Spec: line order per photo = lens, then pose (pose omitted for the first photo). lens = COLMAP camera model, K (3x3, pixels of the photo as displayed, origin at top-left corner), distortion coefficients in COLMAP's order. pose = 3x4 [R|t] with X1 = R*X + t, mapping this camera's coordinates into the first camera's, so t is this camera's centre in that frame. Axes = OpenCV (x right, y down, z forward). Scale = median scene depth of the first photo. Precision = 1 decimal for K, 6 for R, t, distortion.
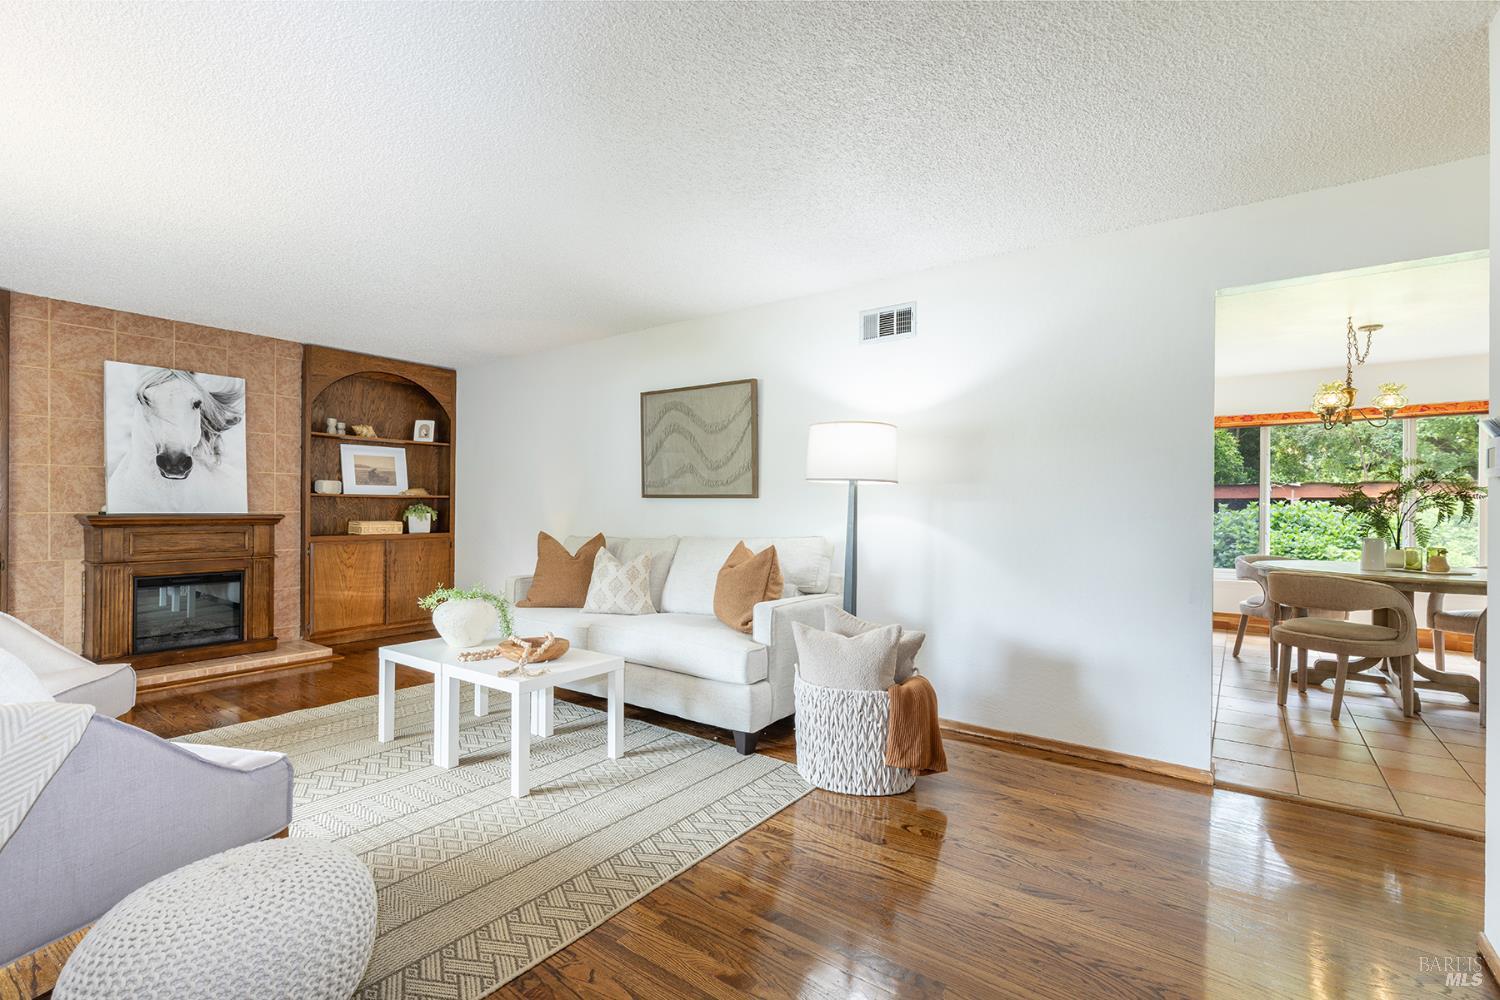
lens RADIAL K [[669.3, 0, 758.1], [0, 669.3, 506.1], [0, 0, 1]] dist [0.004611, -0.000622]
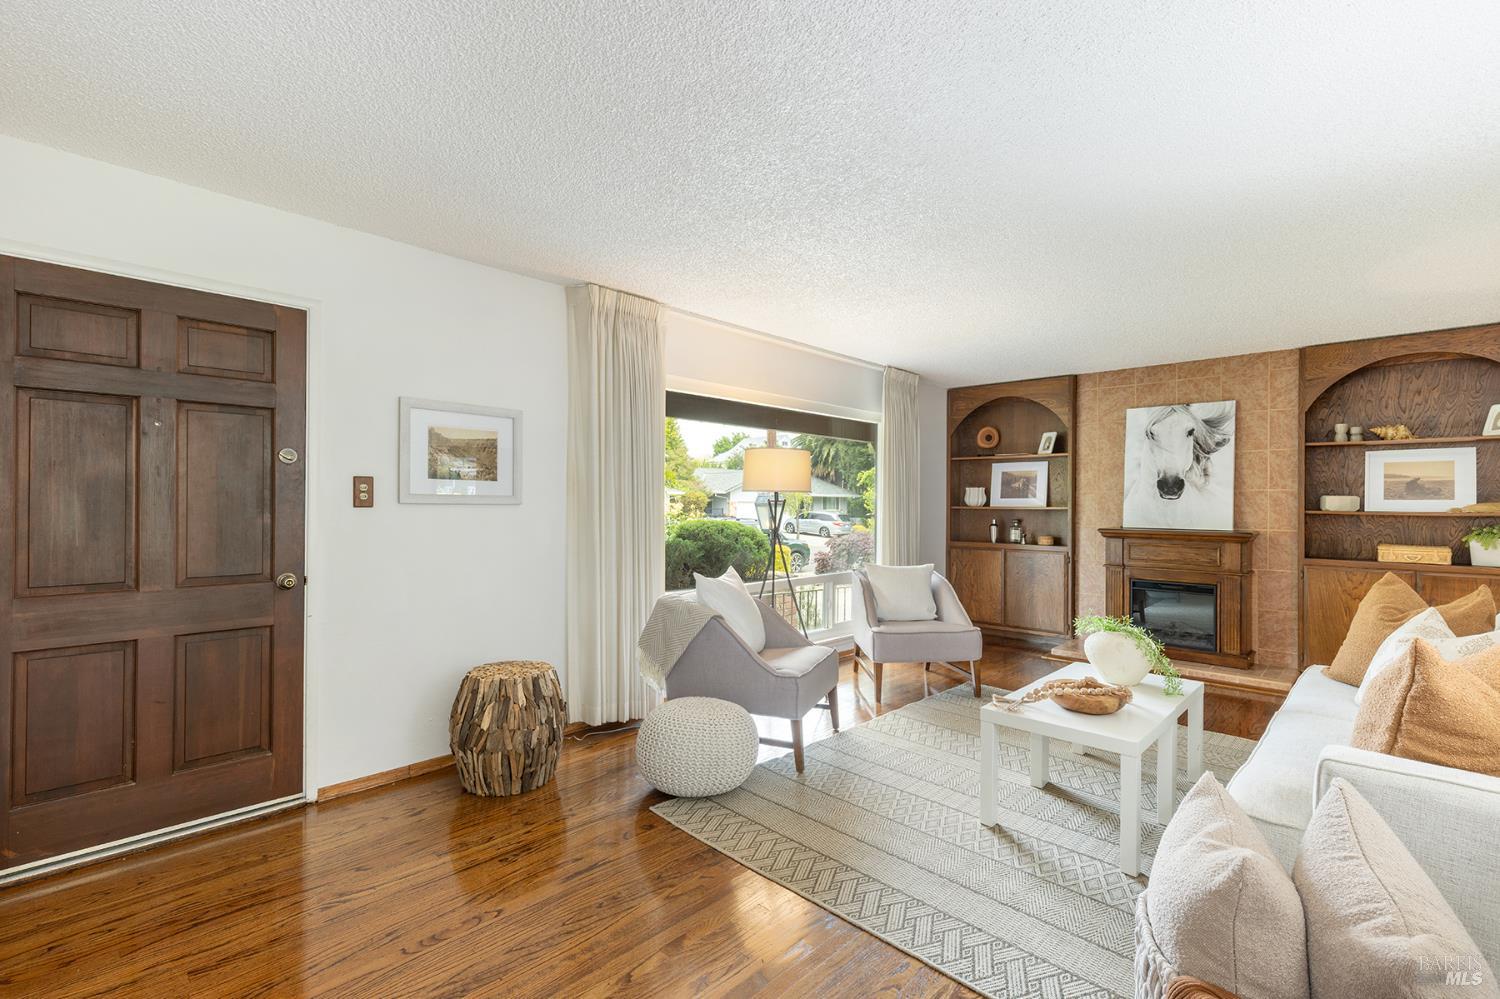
lens RADIAL K [[669.3, 0, 755.9], [0, 669.3, 503.3], [0, 0, 1]] dist [0.004611, -0.000622]
pose [[-0.132507, -0.007474, -0.991154, 0.364155], [-0.007377, 0.999951, -0.006554, -0.019528], [0.991155, 0.006443, -0.132556, 0.418227]]
